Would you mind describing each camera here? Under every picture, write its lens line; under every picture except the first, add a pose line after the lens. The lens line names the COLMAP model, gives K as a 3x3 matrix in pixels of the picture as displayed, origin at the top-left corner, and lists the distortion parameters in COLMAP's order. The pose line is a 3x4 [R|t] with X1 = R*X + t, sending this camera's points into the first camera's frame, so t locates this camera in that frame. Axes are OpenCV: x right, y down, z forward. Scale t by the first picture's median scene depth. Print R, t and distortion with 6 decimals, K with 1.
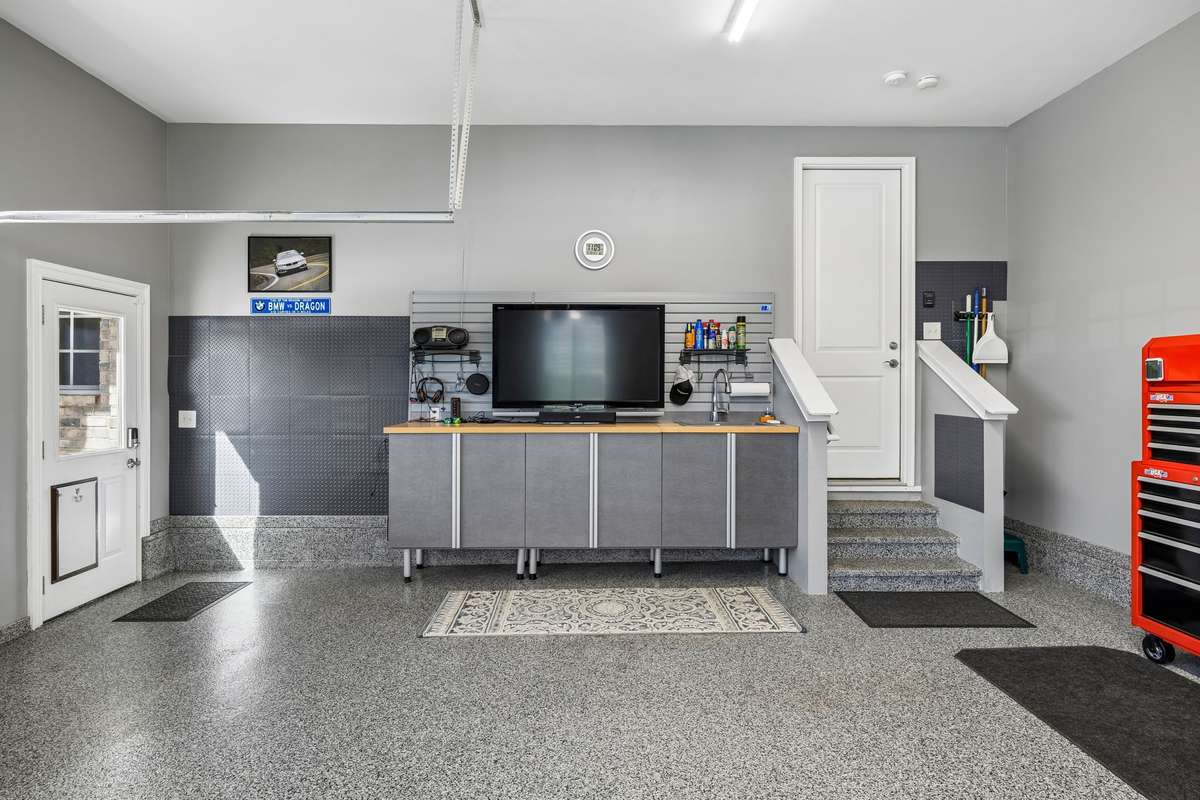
lens RADIAL K [[642.0, 0, 597.8], [0, 642.0, 386.4], [0, 0, 1]] dist [-0.000305, -0.000716]
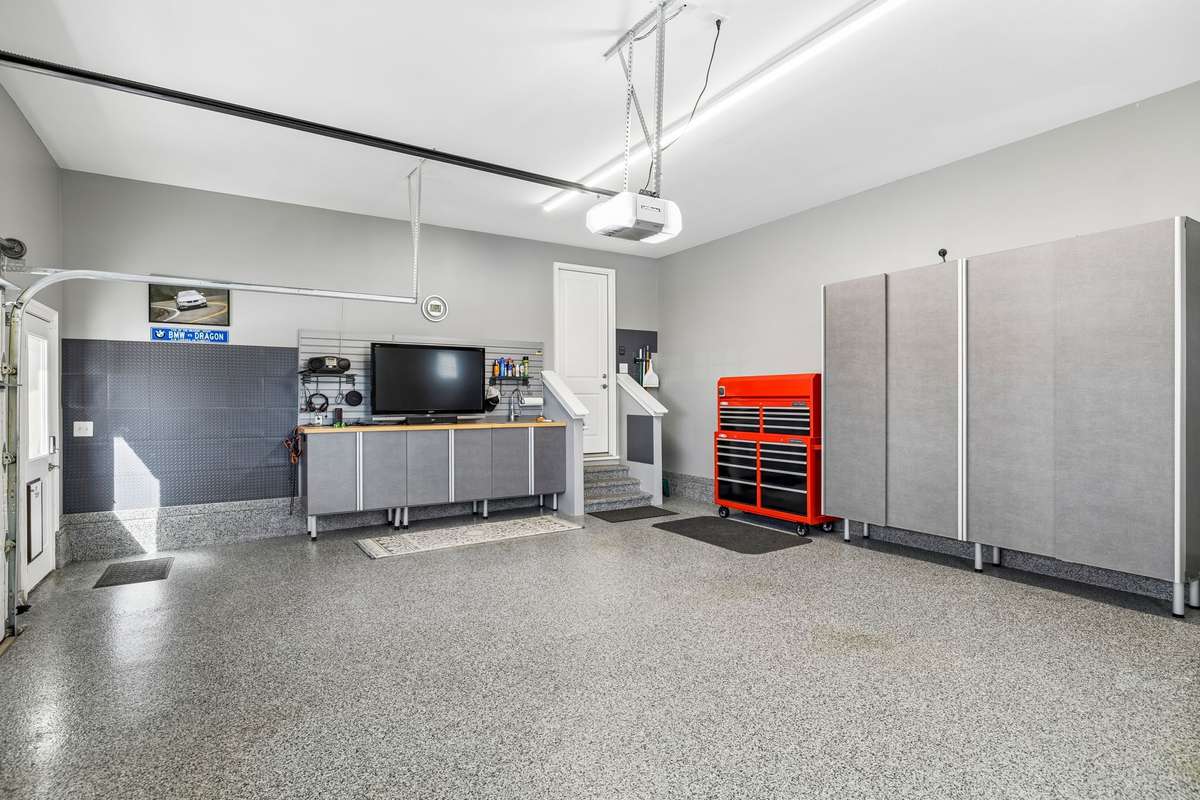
lens RADIAL K [[666.7, 0, 601.1], [0, 666.7, 392.6], [0, 0, 1]] dist [-0.004505, -0.001292]
pose [[0.846317, 0.004047, 0.532664, -0.518616], [0.003989, 0.999895, -0.013936, 0.006519], [-0.532664, 0.013919, 0.846212, -0.531827]]
